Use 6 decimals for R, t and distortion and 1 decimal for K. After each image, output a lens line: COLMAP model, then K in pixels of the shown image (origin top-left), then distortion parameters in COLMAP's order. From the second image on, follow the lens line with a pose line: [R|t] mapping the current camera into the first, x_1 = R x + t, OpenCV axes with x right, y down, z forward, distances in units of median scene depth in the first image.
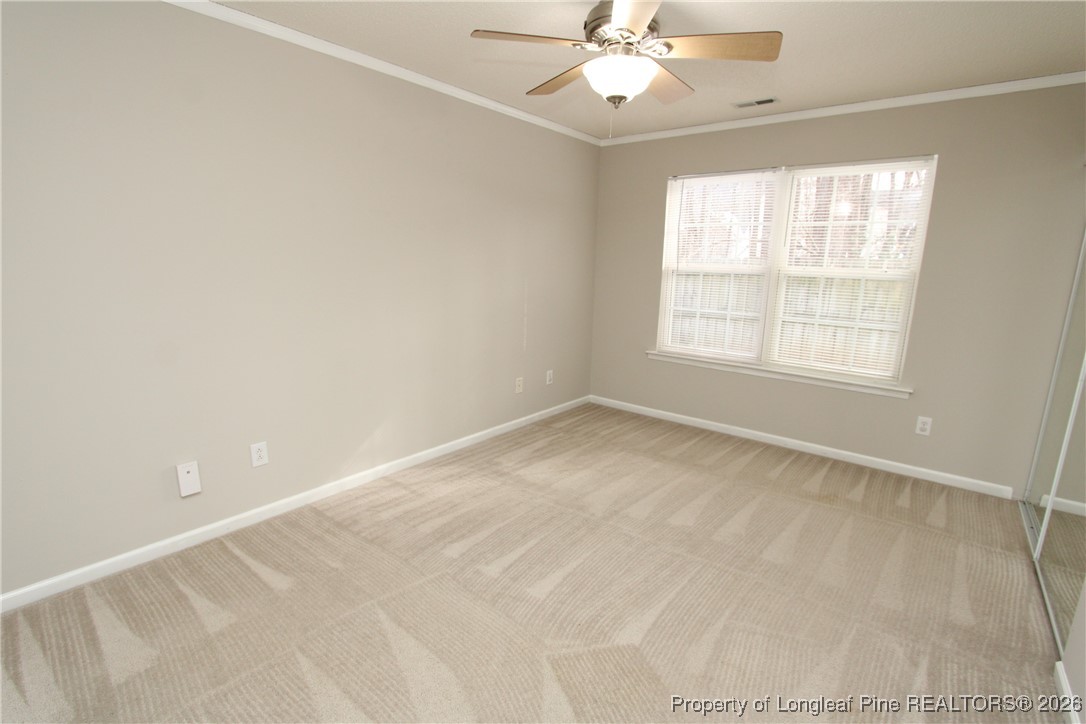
lens RADIAL K [[512.7, 0, 543.0], [0, 512.7, 362.0], [0, 0, 1]] dist [0.000265, -0.000076]
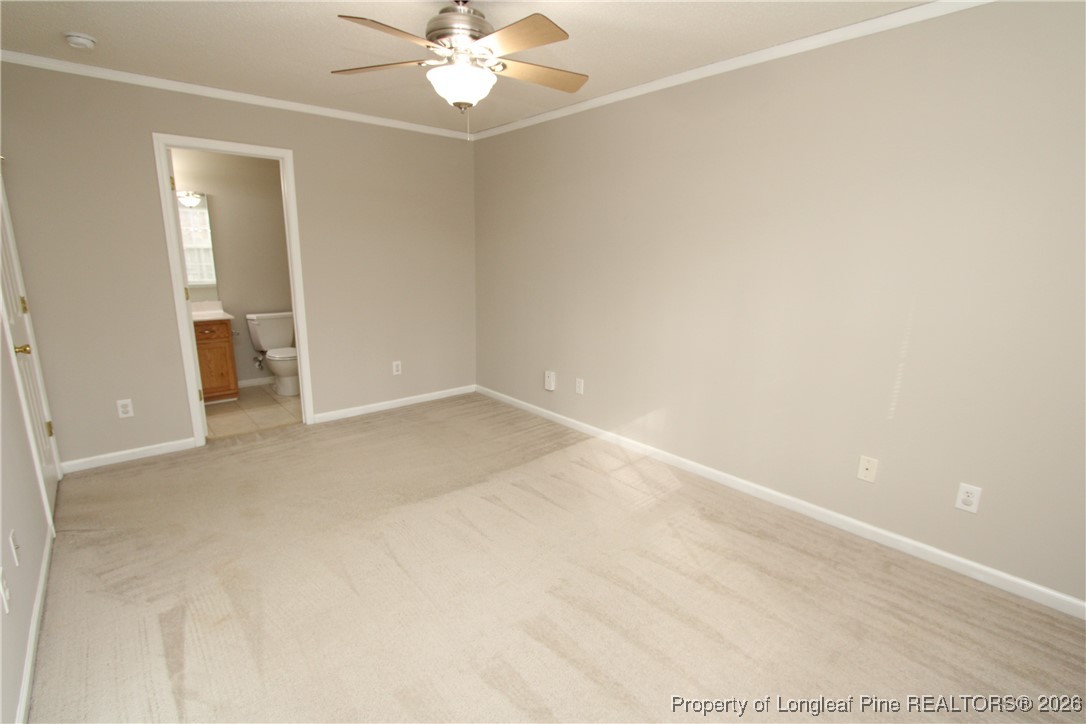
lens RADIAL K [[503.7, 0, 543.0], [0, 503.7, 362.0], [0, 0, 1]] dist [-0.000959, -0.000050]
pose [[-0.144414, 0.198072, -0.969491, 0.620456], [-0.215090, 0.950051, 0.226140, -0.140284], [0.965857, 0.241186, -0.094597, 0.713314]]
